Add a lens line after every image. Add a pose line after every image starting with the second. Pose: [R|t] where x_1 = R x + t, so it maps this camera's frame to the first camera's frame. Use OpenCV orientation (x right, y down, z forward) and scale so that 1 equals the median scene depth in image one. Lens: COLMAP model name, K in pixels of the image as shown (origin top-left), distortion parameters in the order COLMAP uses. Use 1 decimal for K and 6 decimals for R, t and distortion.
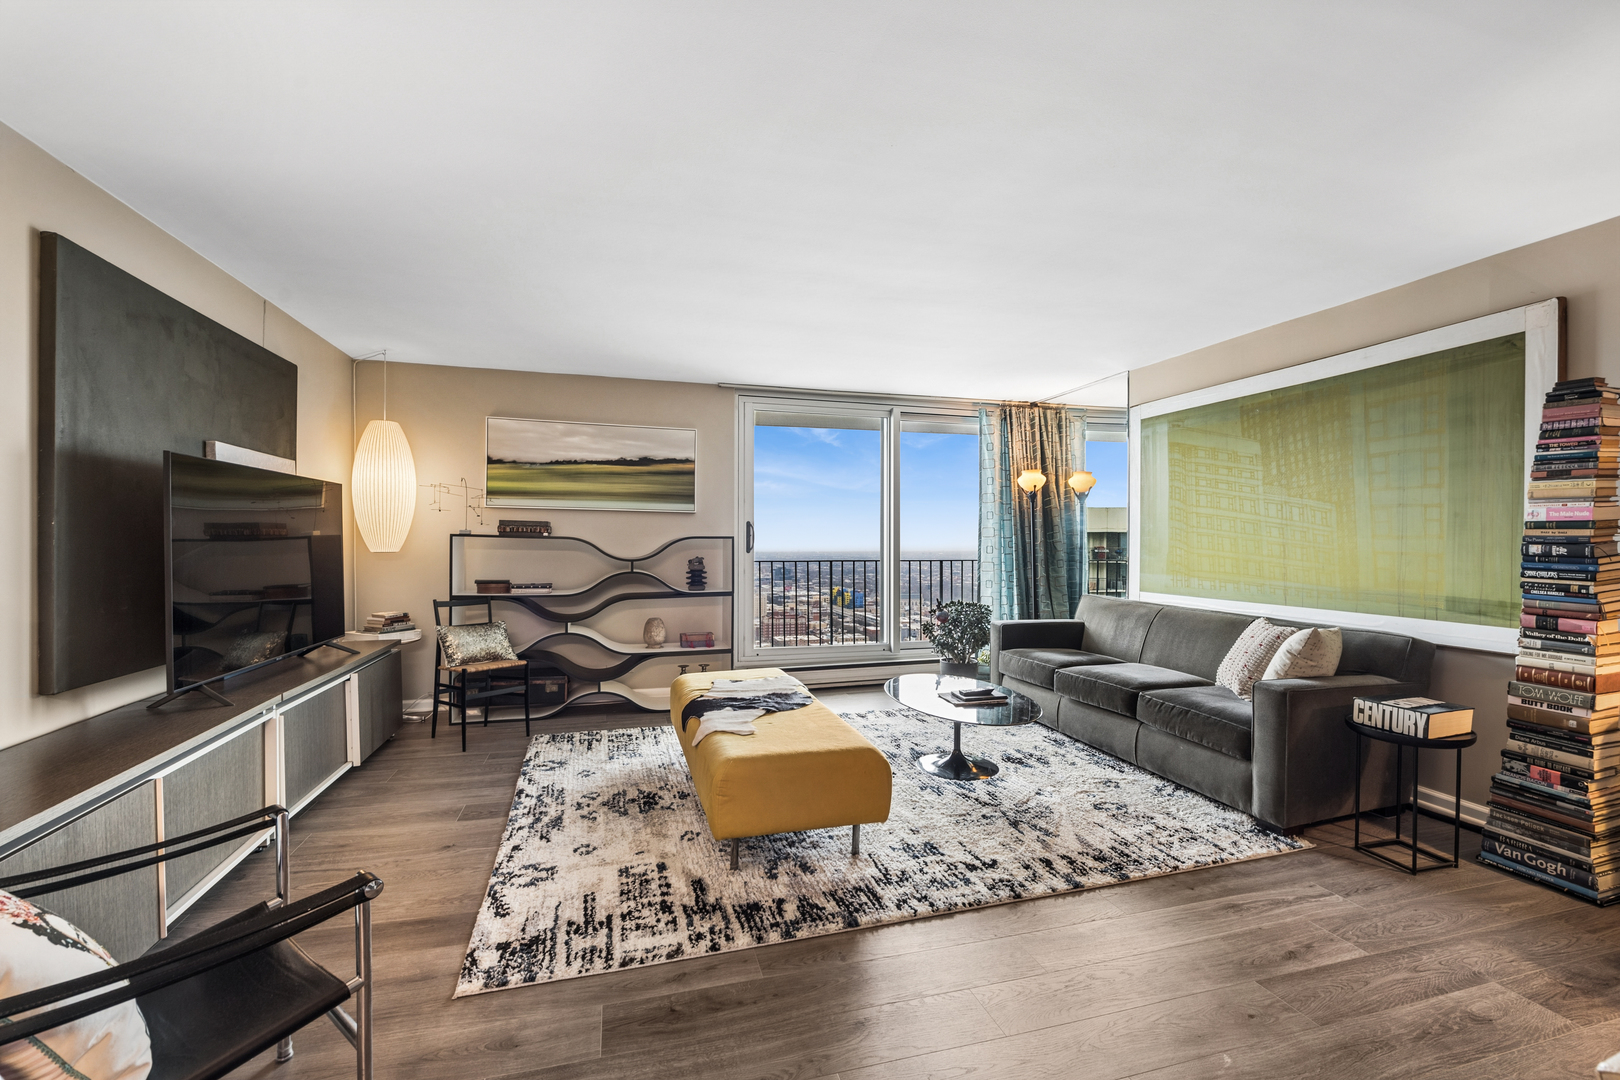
lens RADIAL K [[711.3, 0, 818.8], [0, 711.3, 542.3], [0, 0, 1]] dist [0.004191, -0.003112]
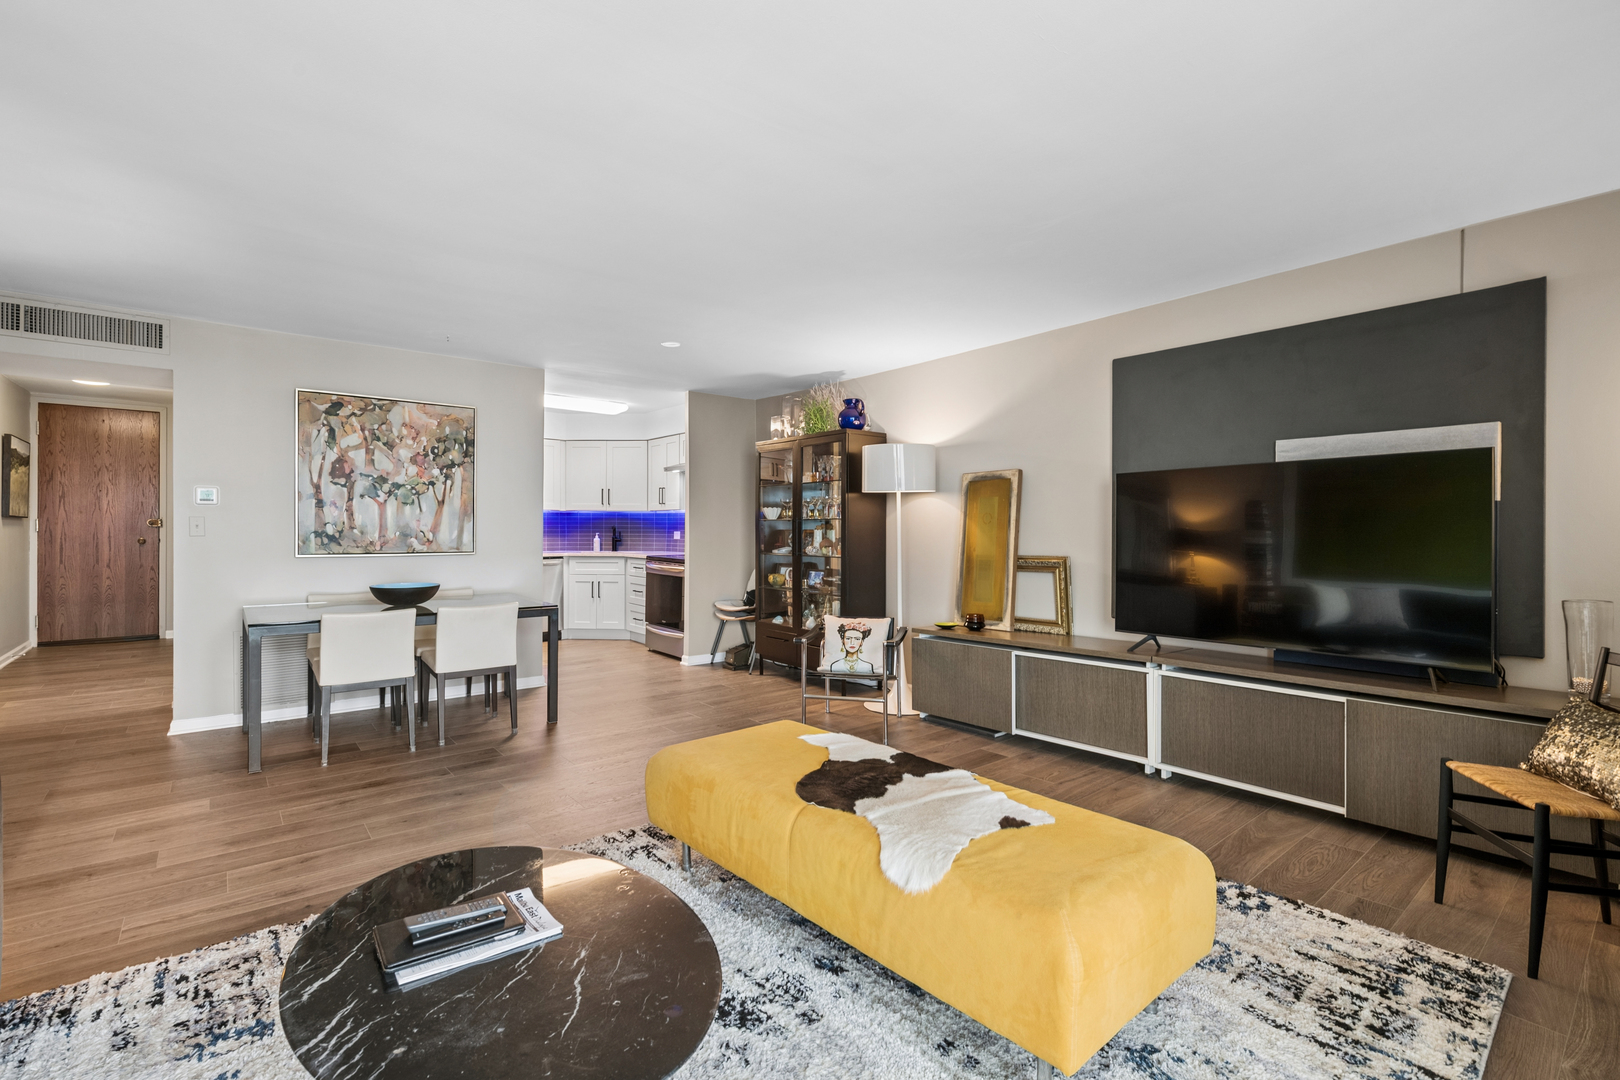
lens RADIAL K [[711.3, 0, 792.1], [0, 711.3, 541.8], [0, 0, 1]] dist [0.004191, -0.003112]
pose [[-0.928929, -0.001282, -0.370257, 0.197416], [-0.006143, 0.999910, 0.011950, 0.005668], [0.370208, 0.013376, -0.928853, 1.413829]]
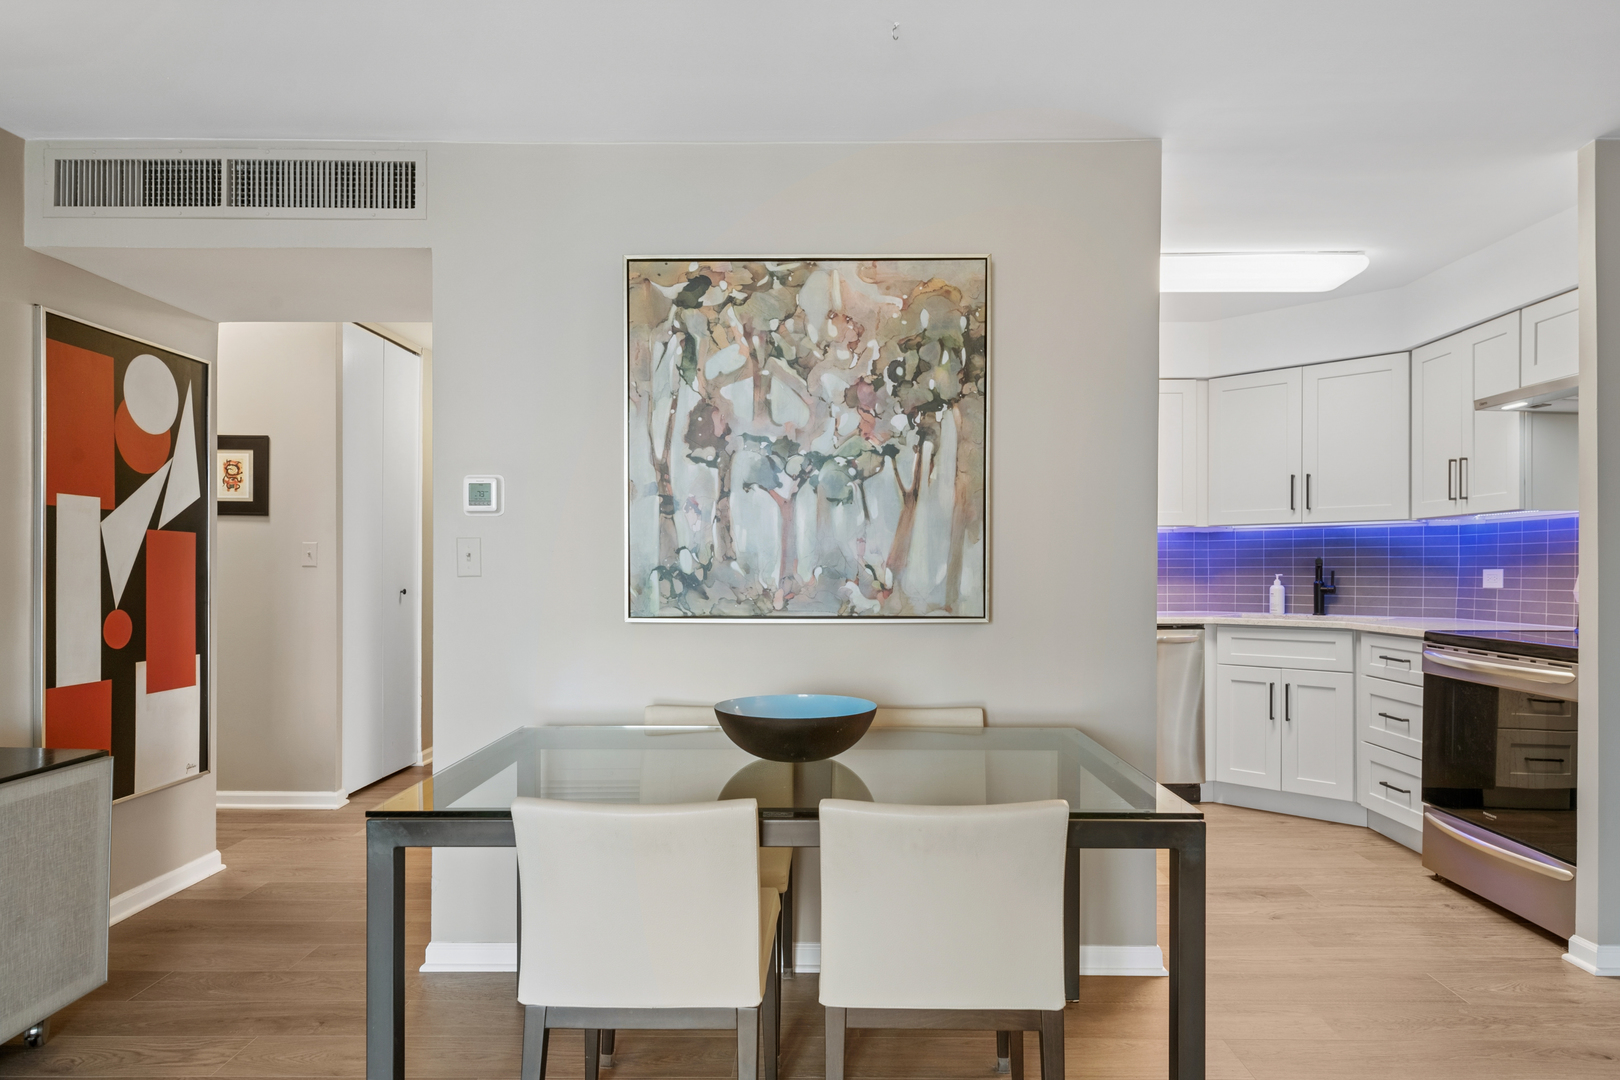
lens RADIAL K [[969.0, 0, 838.6], [0, 969.0, 570.5], [0, 0, 1]] dist [0.012742, -0.004995]
pose [[-0.961004, -0.002035, 0.276526, 0.159691], [-0.004120, 0.999967, -0.006961, 0.015568], [-0.276503, -0.007829, -0.960981, 0.638450]]
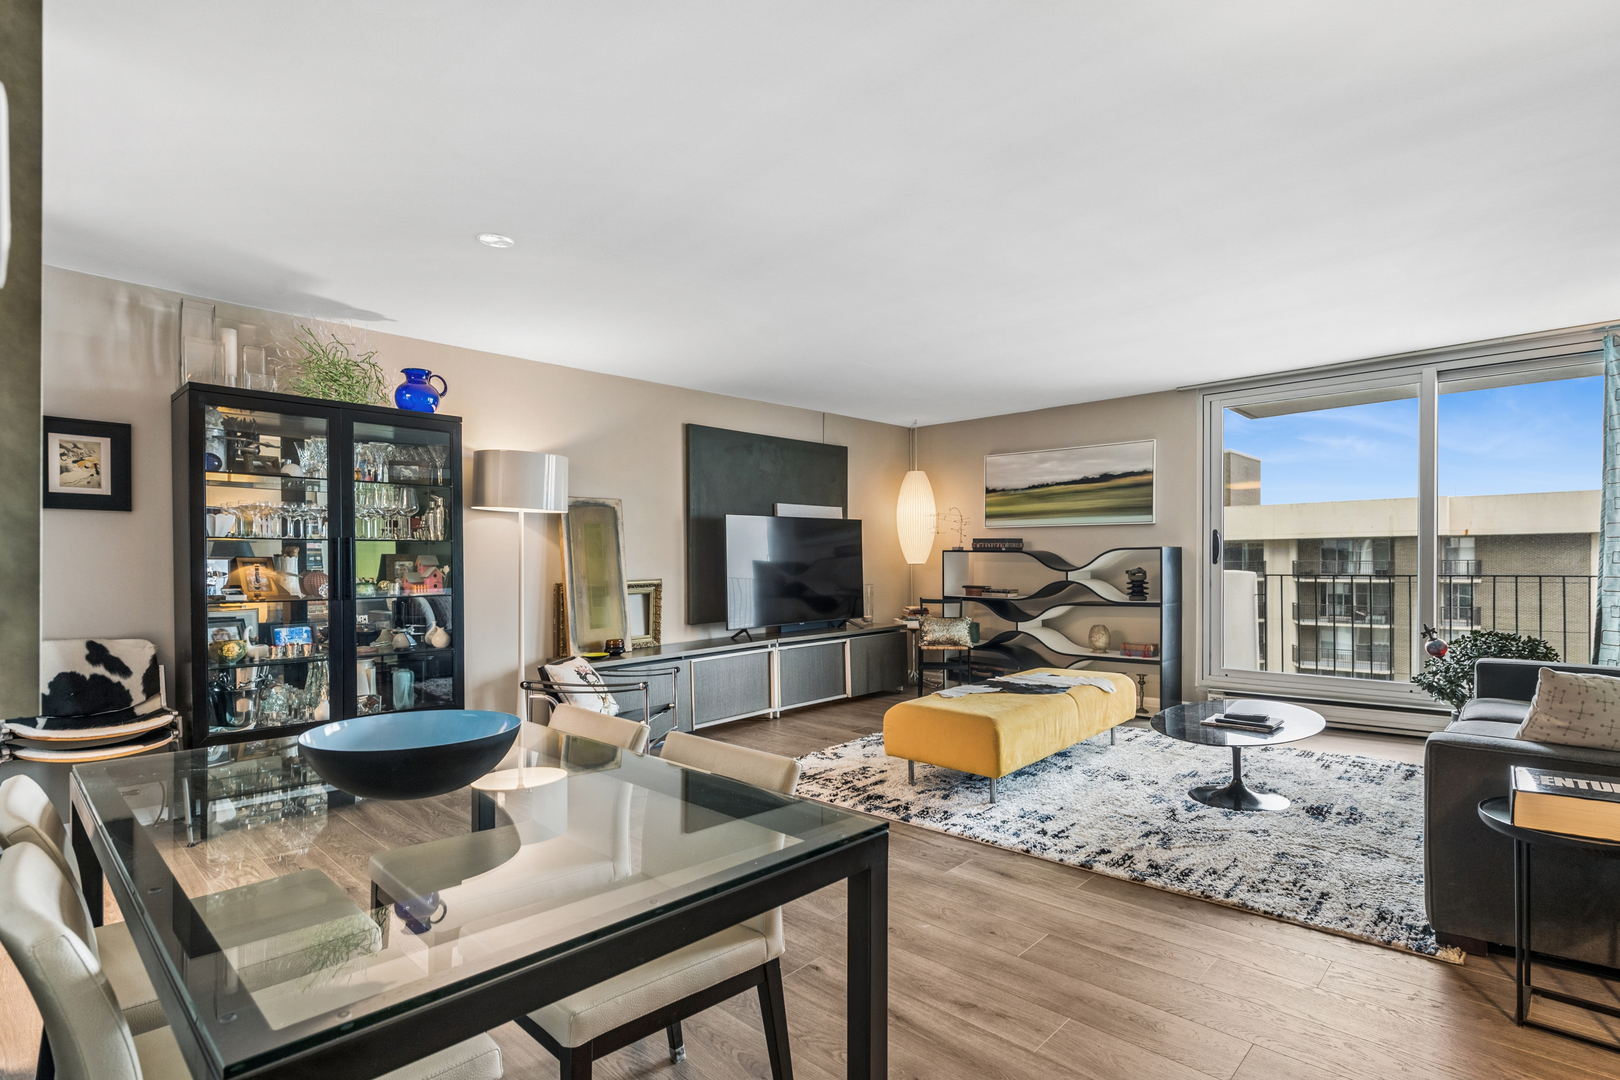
lens RADIAL K [[812.9, 0, 811.5], [0, 812.9, 582.5], [0, 0, 1]] dist [0.015767, -0.004702]
pose [[0.493771, 0.014609, -0.869469, 0.840067], [0.011011, 0.999674, 0.023049, 0.013378], [0.869522, -0.020955, 0.493449, 0.026305]]
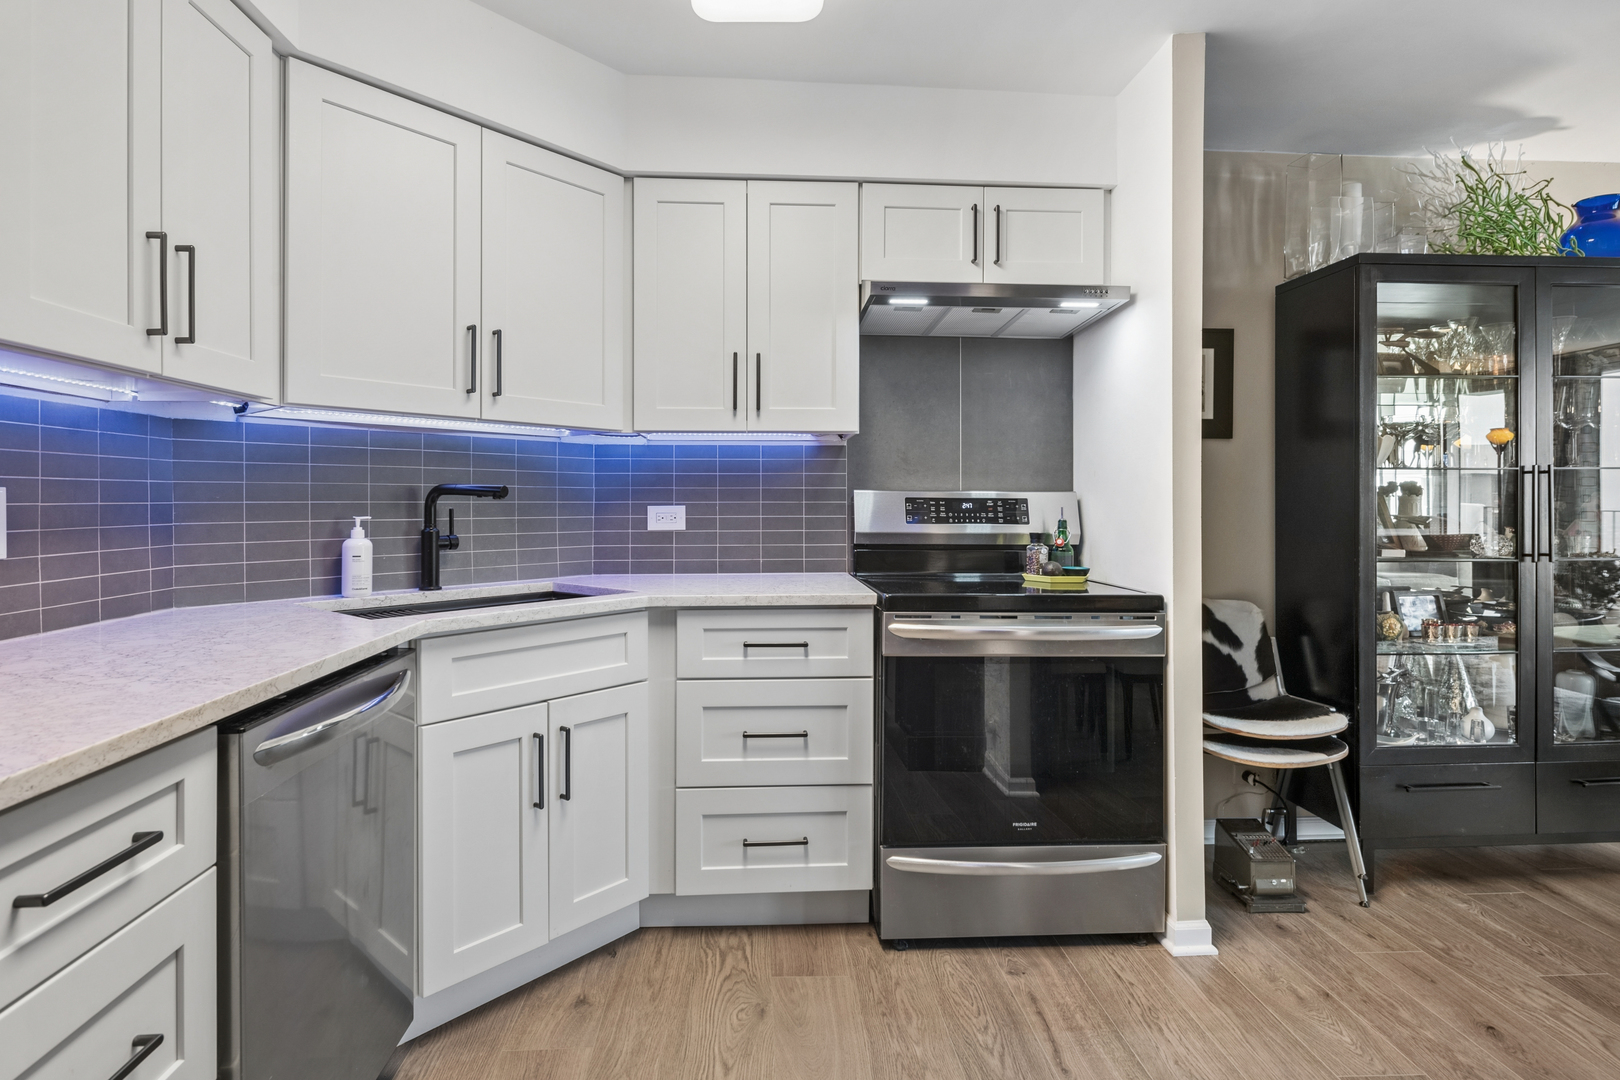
lens RADIAL K [[858.4, 0, 790.7], [0, 858.4, 497.7], [0, 0, 1]] dist [0.002685, 0.002986]
pose [[-0.217323, -0.005619, -0.976083, 0.469144], [0.006290, 0.999955, -0.007157, 0.001750], [0.976079, -0.007695, -0.217278, -0.426331]]
